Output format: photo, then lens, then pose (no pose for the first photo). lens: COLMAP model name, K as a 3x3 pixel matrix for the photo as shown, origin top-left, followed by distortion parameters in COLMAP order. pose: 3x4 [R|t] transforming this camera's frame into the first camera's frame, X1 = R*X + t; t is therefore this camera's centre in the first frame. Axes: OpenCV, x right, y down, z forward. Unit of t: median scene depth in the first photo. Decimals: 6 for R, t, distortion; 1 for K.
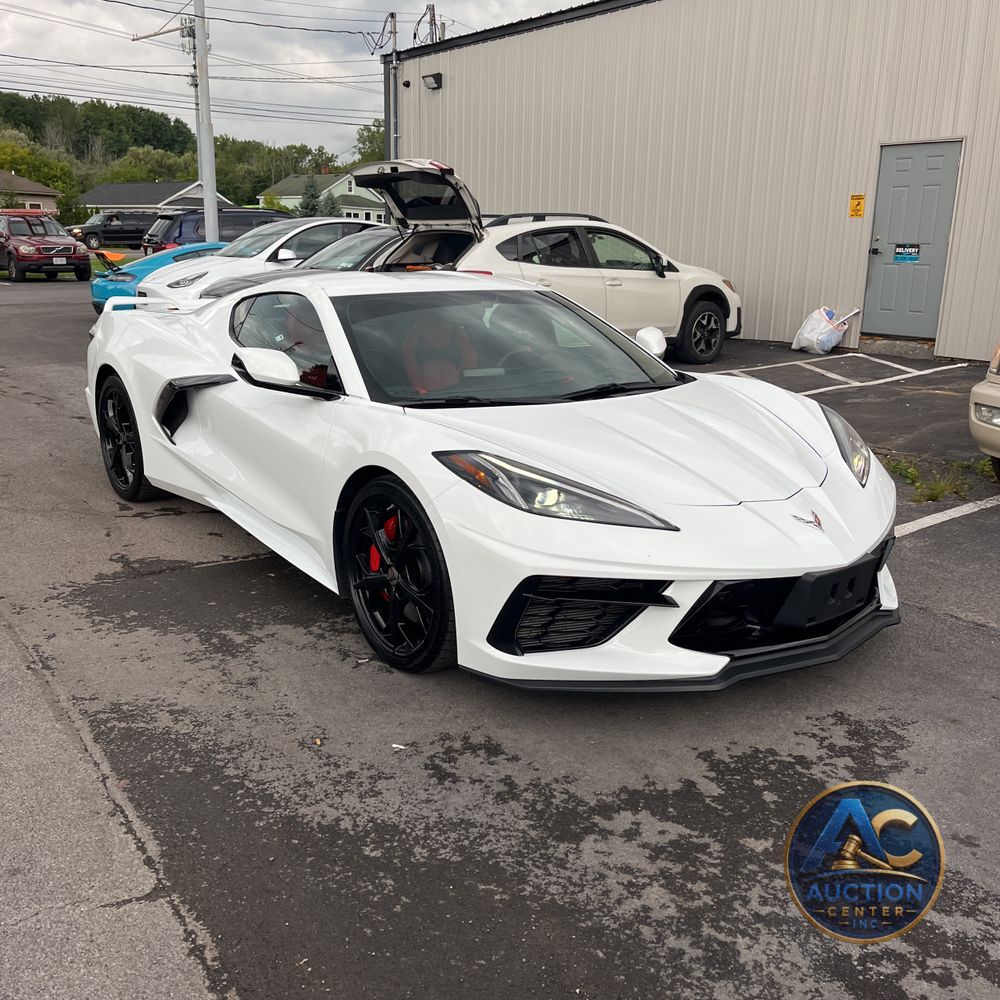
lens RADIAL K [[1014.2, 0, 508.5], [0, 1014.2, 495.4], [0, 0, 1]] dist [0.047396, -0.033433]
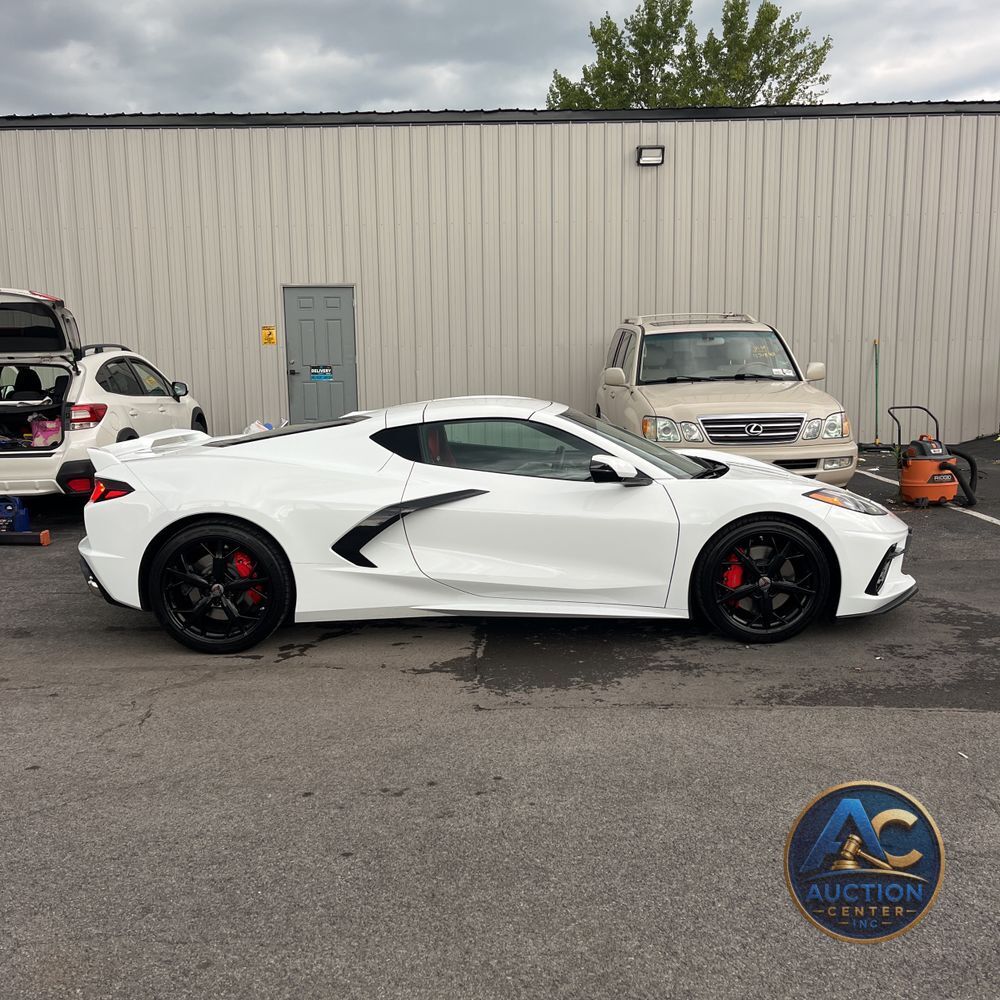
lens RADIAL K [[1018.5, 0, 500.0], [0, 1018.5, 500.0], [0, 0, 1]] dist [0.084098, -0.192156]
pose [[0.607347, -0.133070, 0.783213, -0.520205], [0.216925, 0.976185, -0.002359, -0.042139], [-0.764247, 0.171331, 0.621749, 0.105987]]
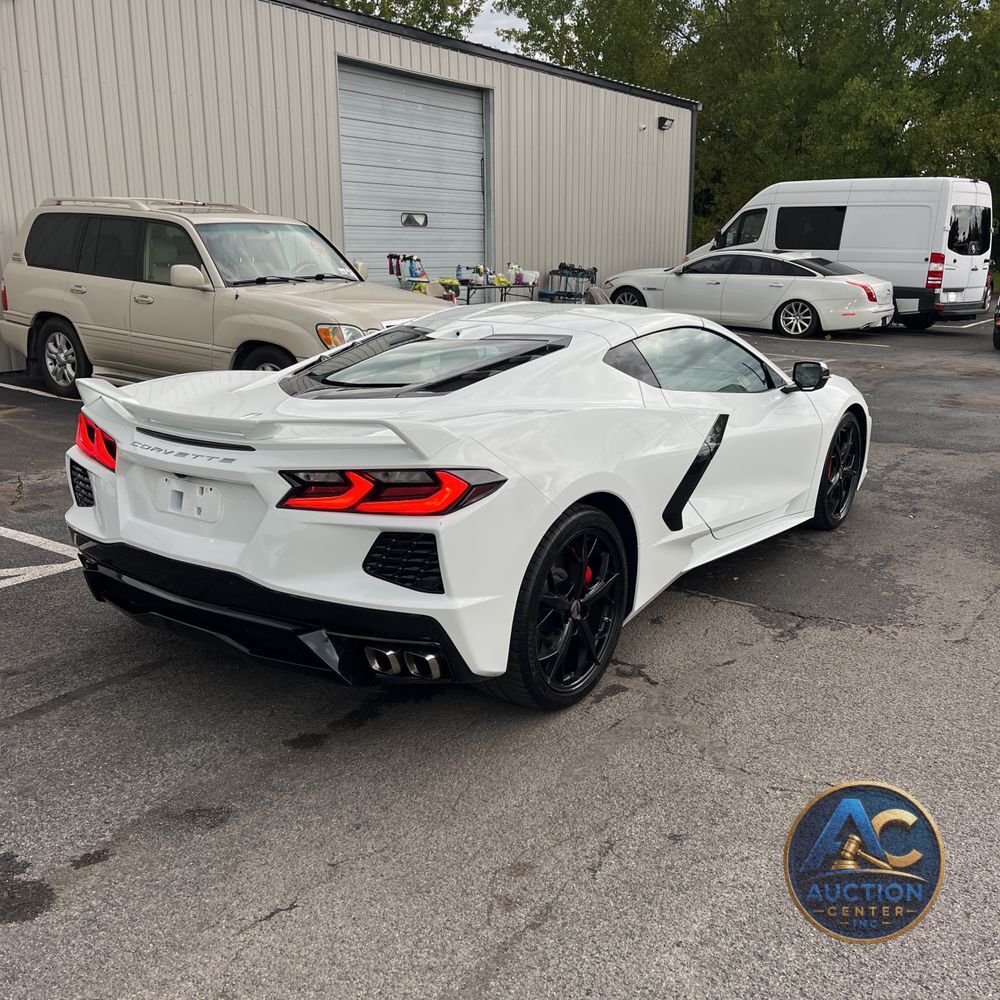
lens RADIAL K [[1022.4, 0, 498.0], [0, 1022.4, 510.6], [0, 0, 1]] dist [0.020665, 0.005968]
pose [[-0.290822, -0.251299, 0.923186, -0.505154], [0.226444, 0.919399, 0.321602, -0.175659], [-0.929595, 0.302579, -0.210476, 0.631191]]
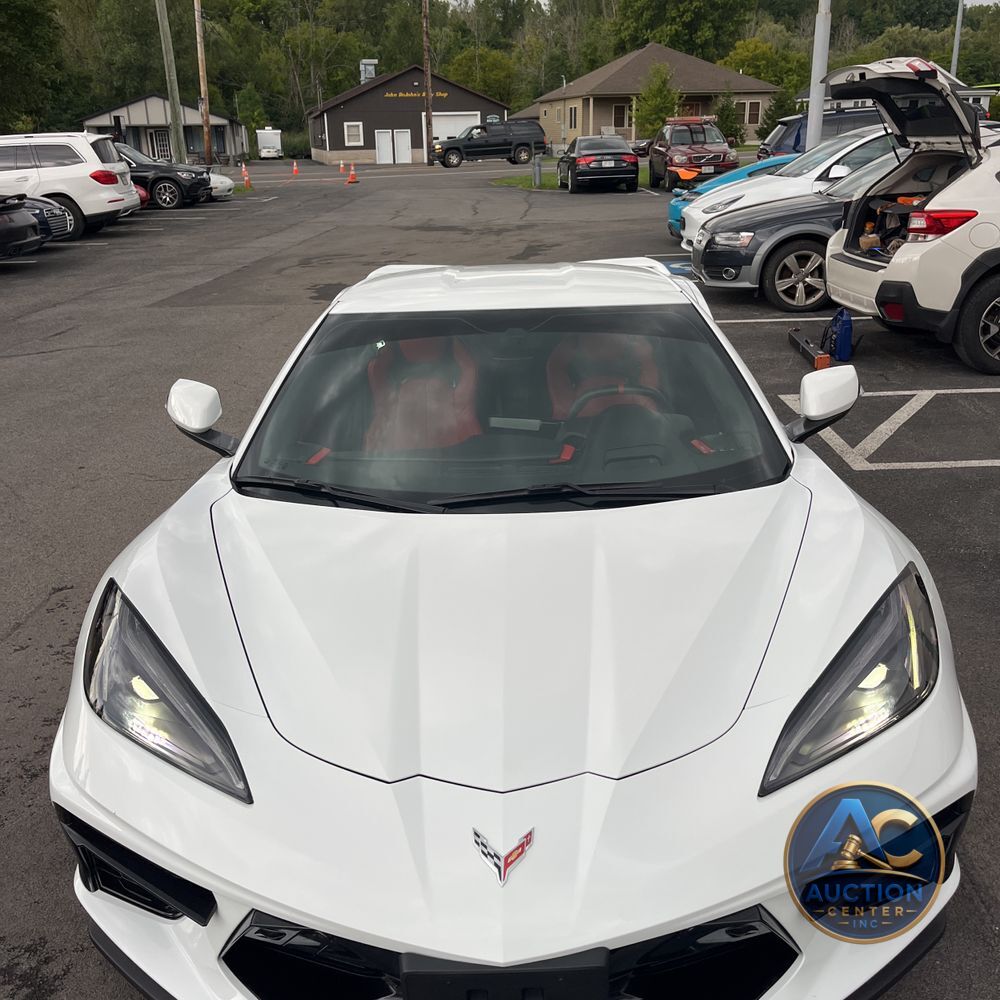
lens RADIAL K [[1022.4, 0, 498.0], [0, 1022.4, 510.6], [0, 0, 1]] dist [0.020665, 0.005968]
pose [[0.772353, 0.182766, -0.608332, 0.187701], [-0.113287, 0.981991, 0.151195, -0.074677], [0.625009, -0.047859, 0.779149, 0.183222]]
